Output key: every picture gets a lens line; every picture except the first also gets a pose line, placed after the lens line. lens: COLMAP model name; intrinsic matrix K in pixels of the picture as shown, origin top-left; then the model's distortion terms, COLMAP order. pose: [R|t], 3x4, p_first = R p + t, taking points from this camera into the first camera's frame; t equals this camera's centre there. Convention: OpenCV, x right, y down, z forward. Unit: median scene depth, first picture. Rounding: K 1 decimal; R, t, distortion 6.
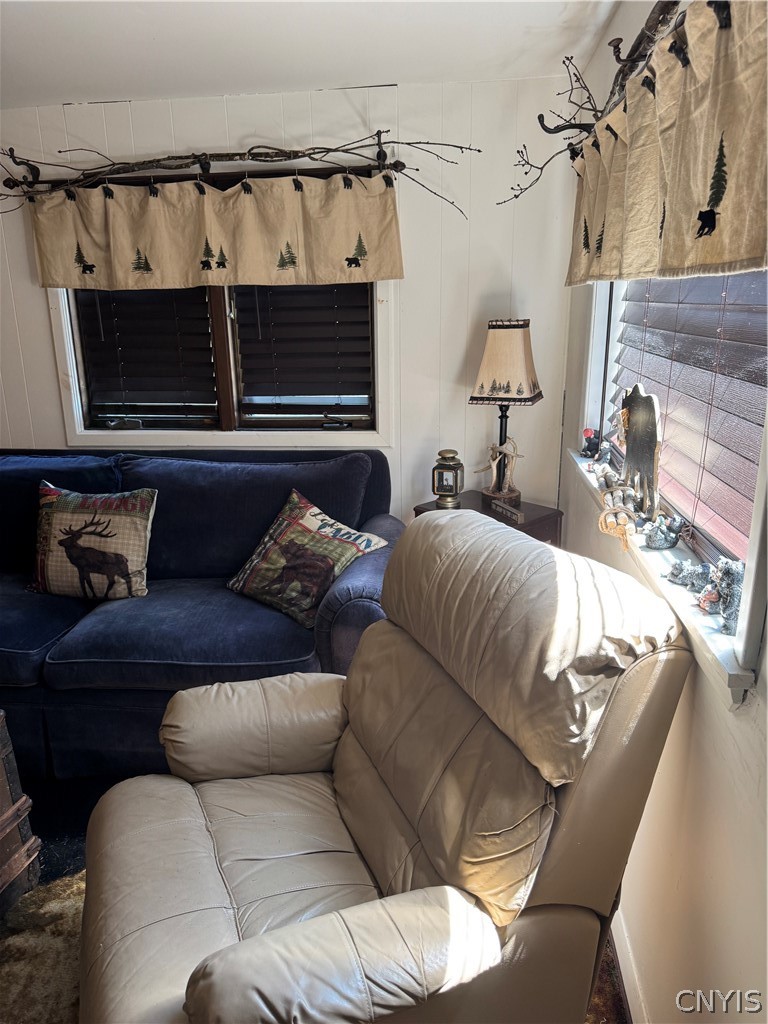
lens RADIAL K [[738.7, 0, 376.7], [0, 738.7, 520.1], [0, 0, 1]] dist [0.043708, -0.038764]
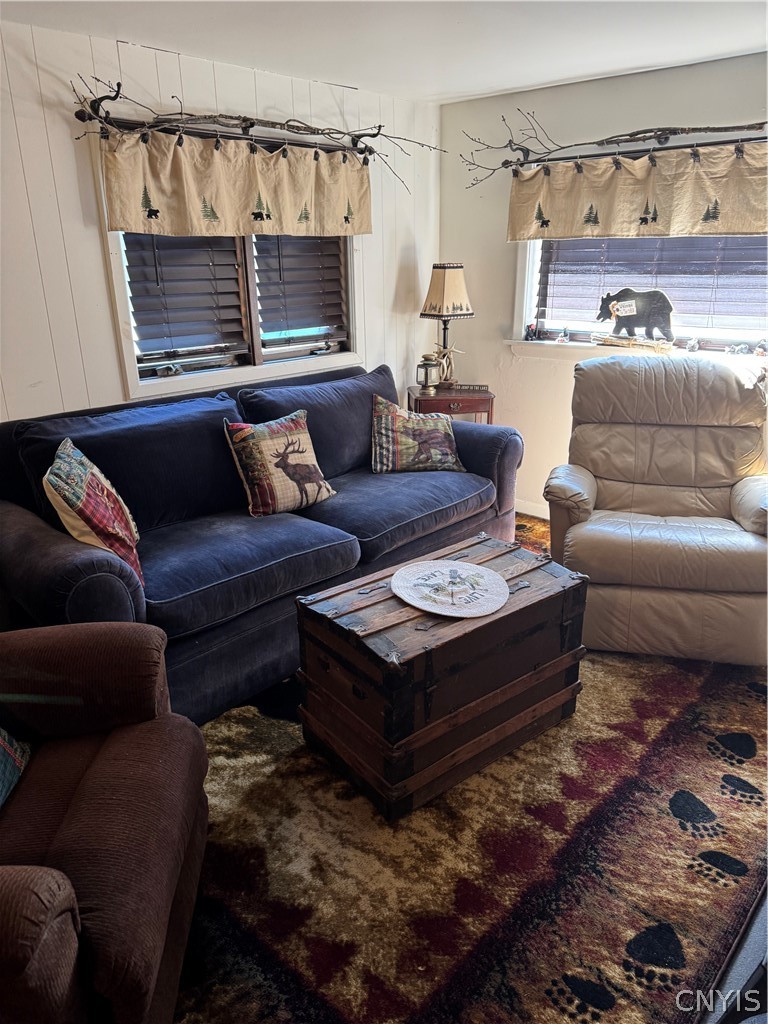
lens RADIAL K [[738.7, 0, 394.5], [0, 738.7, 516.8], [0, 0, 1]] dist [0.043708, -0.038764]
pose [[0.575605, -0.261454, 0.774804, -1.152450], [0.235368, 0.960383, 0.149220, -0.018531], [-0.783122, 0.096472, 0.614339, 0.175625]]
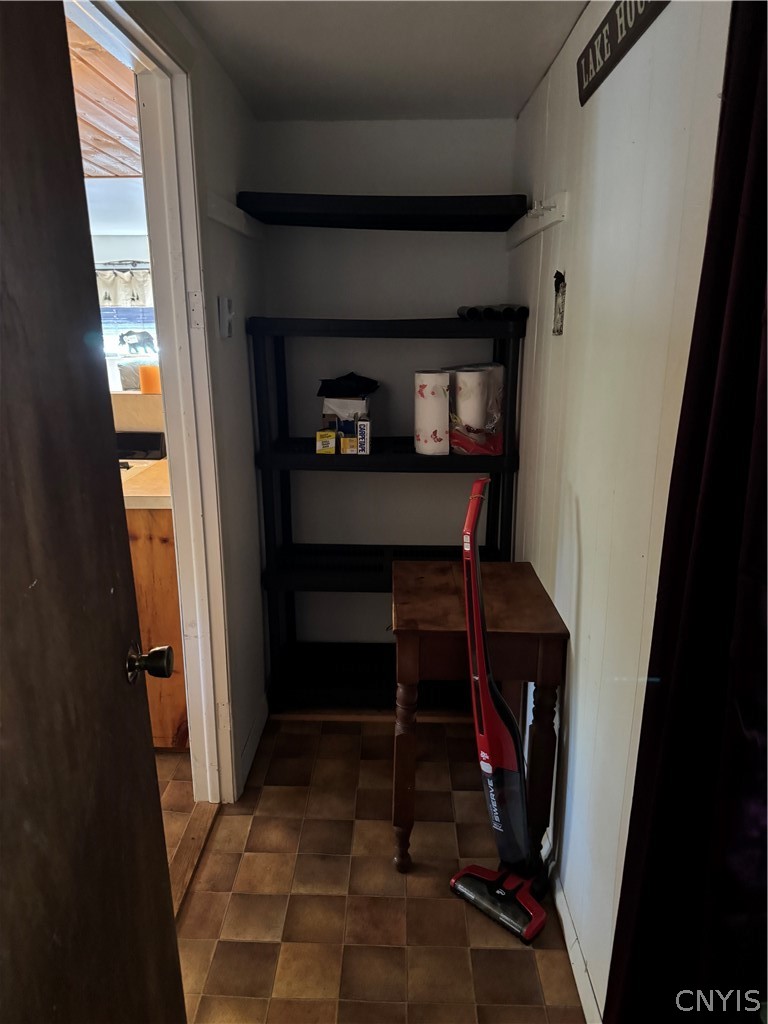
lens RADIAL K [[738.7, 0, 377.5], [0, 738.7, 518.4], [0, 0, 1]] dist [0.043708, -0.038764]
pose [[-0.073796, -0.244543, 0.966826, -2.750172], [0.300521, 0.918952, 0.255372, 0.103494], [-0.950916, 0.309397, 0.005675, -0.058742]]
